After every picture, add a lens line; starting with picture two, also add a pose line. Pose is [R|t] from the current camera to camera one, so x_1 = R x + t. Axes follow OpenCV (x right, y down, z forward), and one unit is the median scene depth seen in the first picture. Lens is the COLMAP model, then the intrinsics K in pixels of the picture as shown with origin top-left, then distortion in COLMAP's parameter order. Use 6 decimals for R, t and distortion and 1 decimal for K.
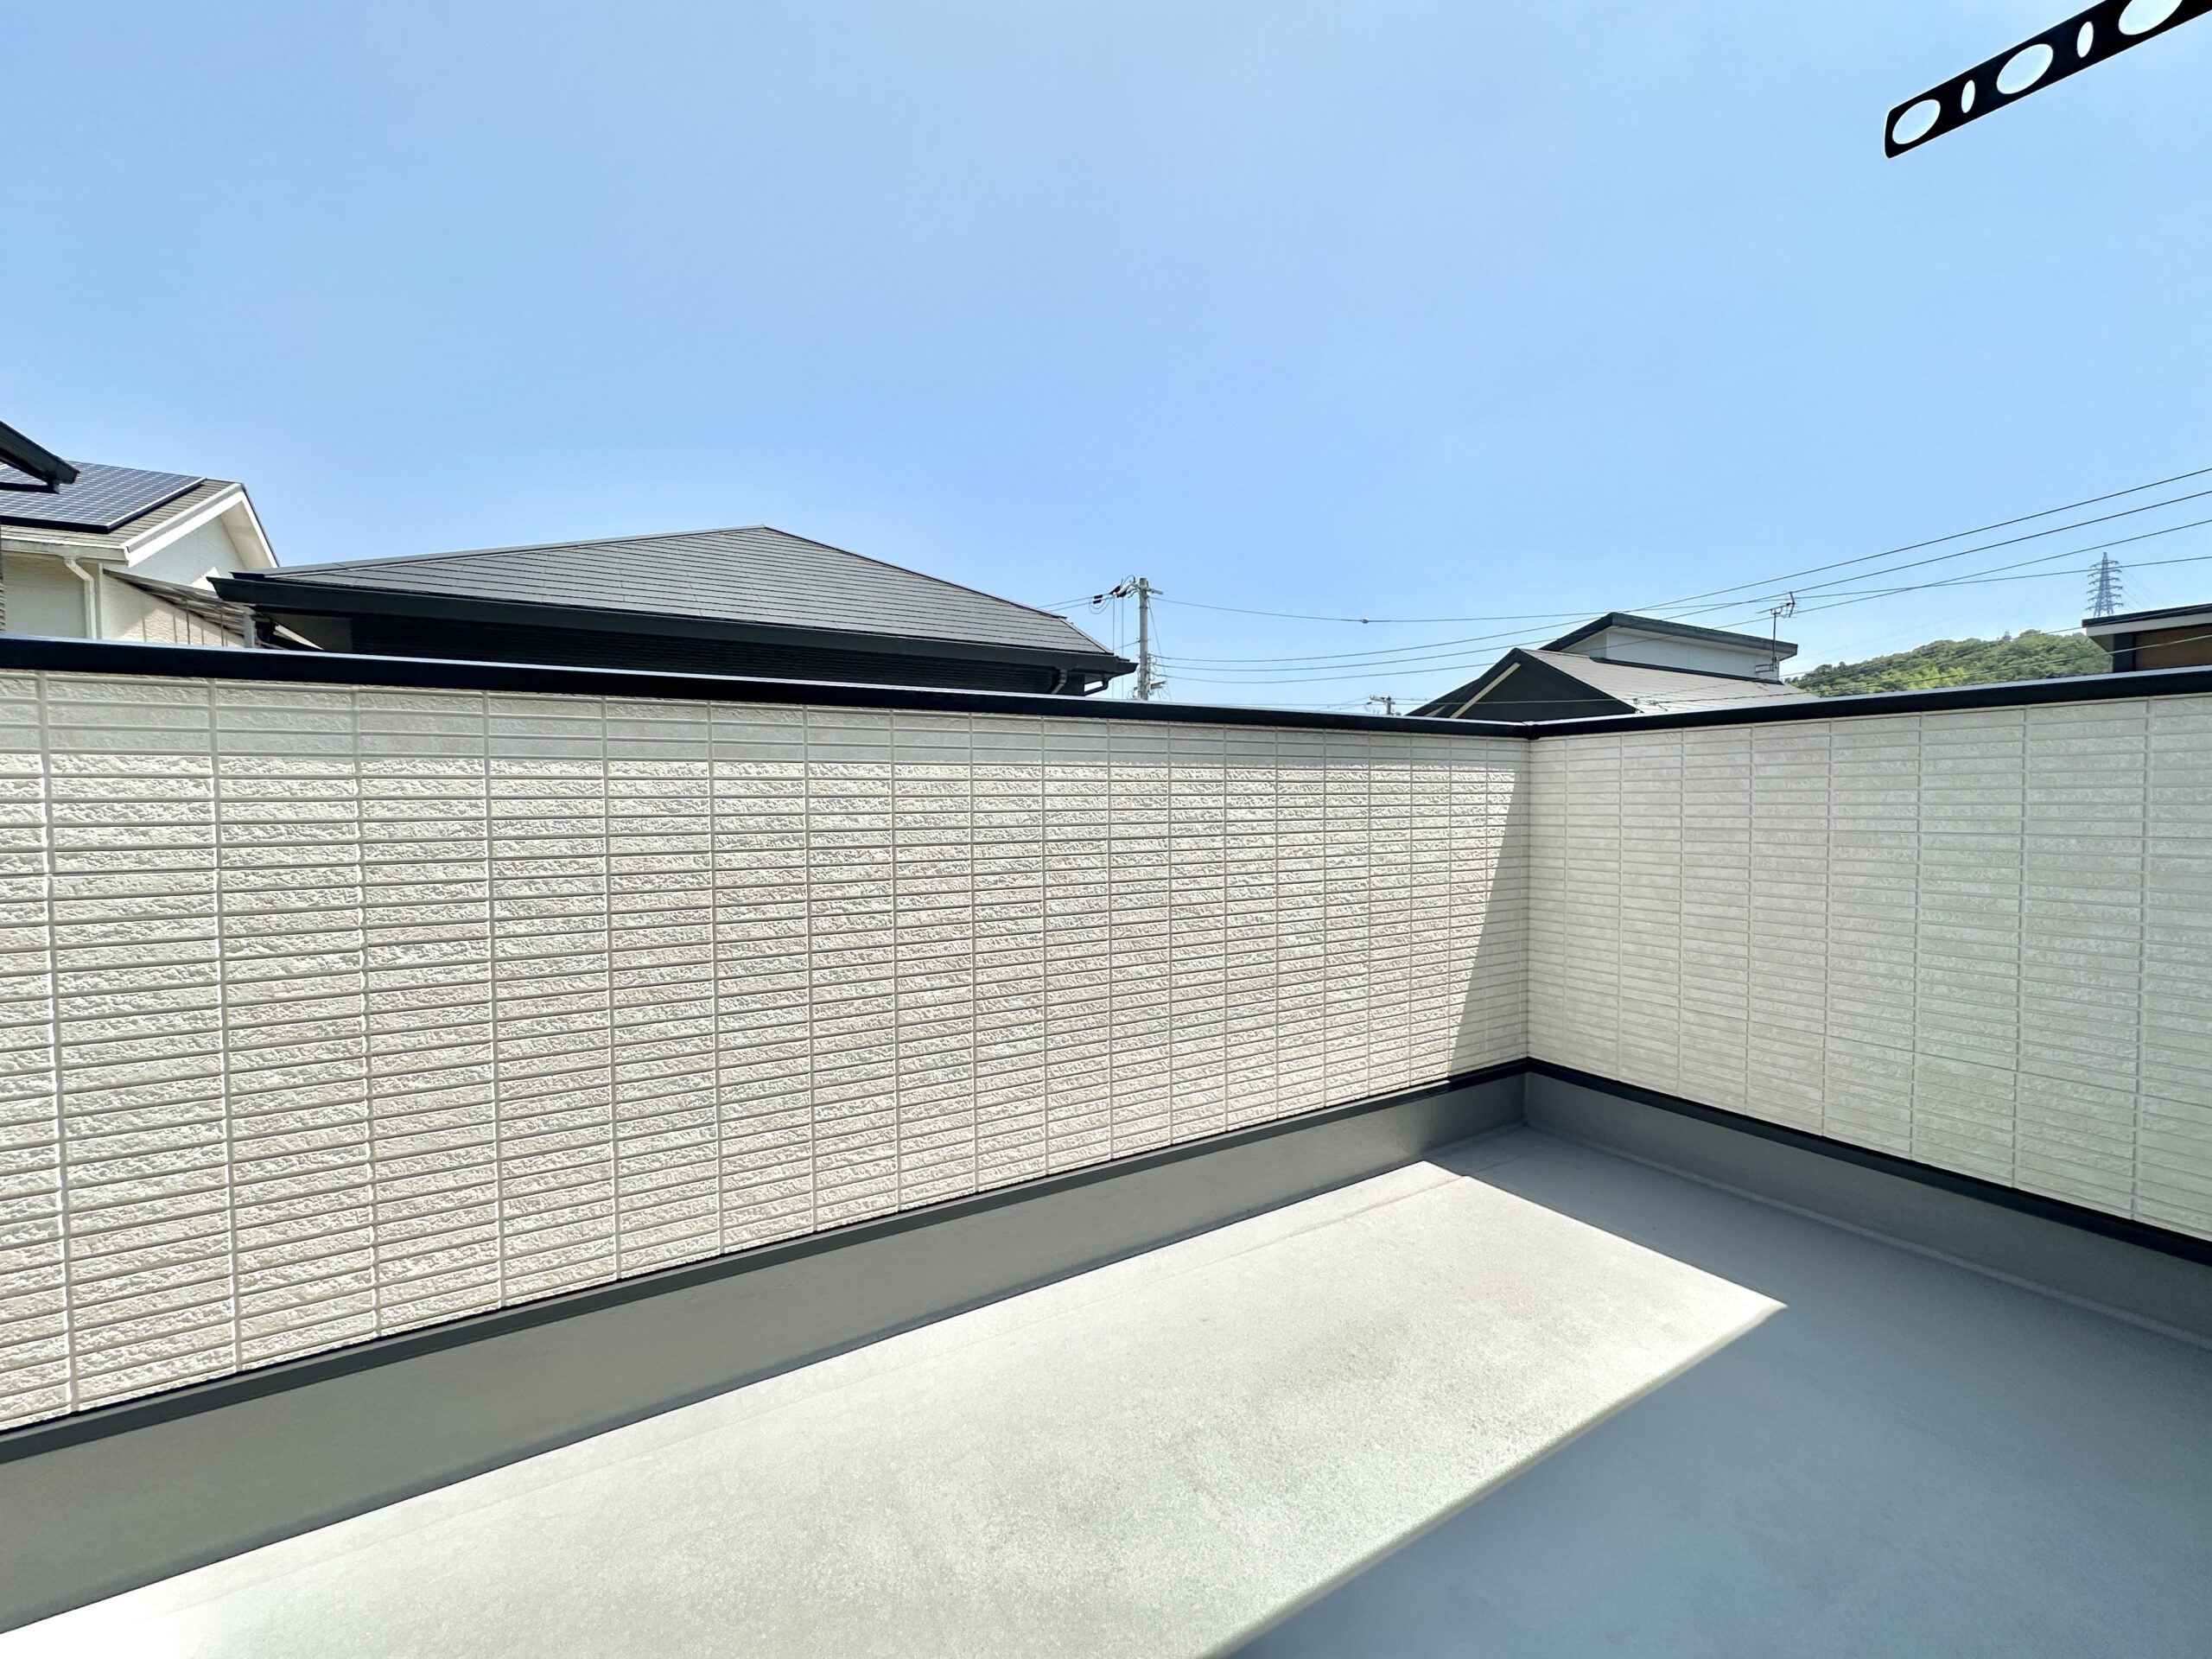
lens RADIAL K [[880.1, 0, 1106.0], [0, 880.1, 829.5], [0, 0, 1]] dist [0.000252, -0.000072]
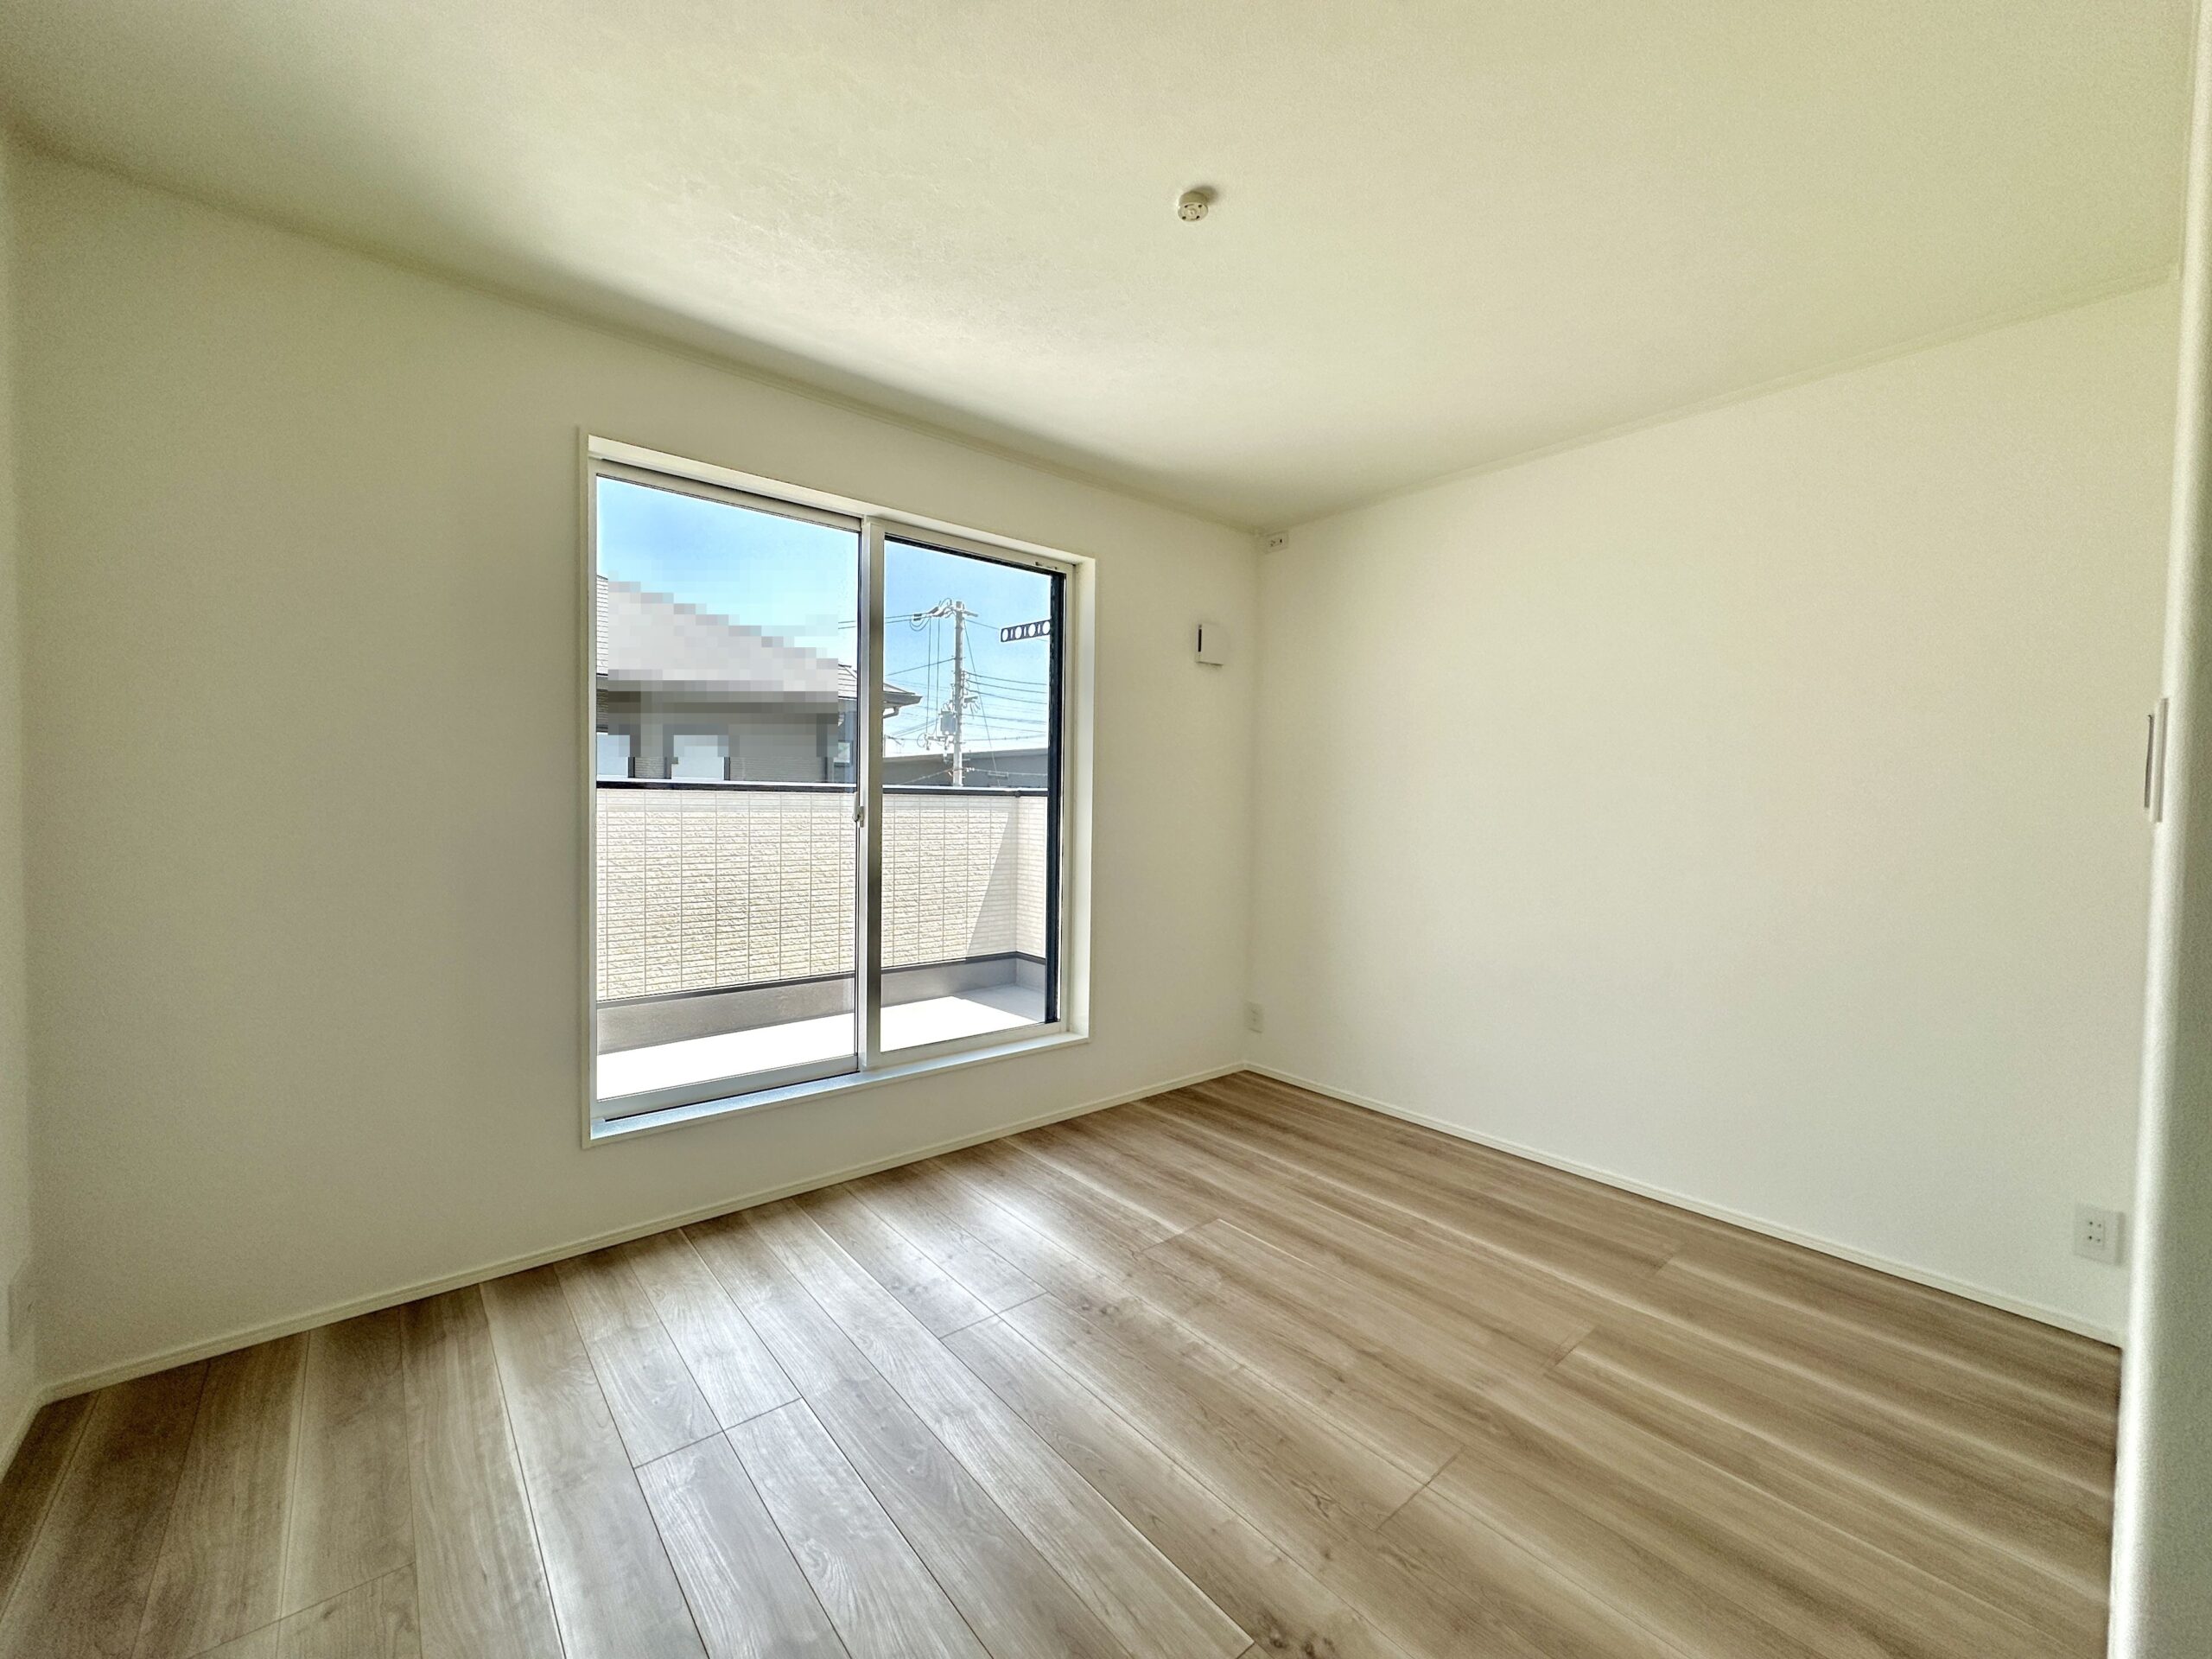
lens RADIAL K [[880.1, 0, 1106.0], [0, 880.1, 829.5], [0, 0, 1]] dist [0.000252, -0.000072]
pose [[0.984062, 0.018759, 0.176831, 0.073961], [-0.018718, 0.999823, -0.001902, -0.005940], [-0.176836, -0.001438, 0.984239, -0.246272]]
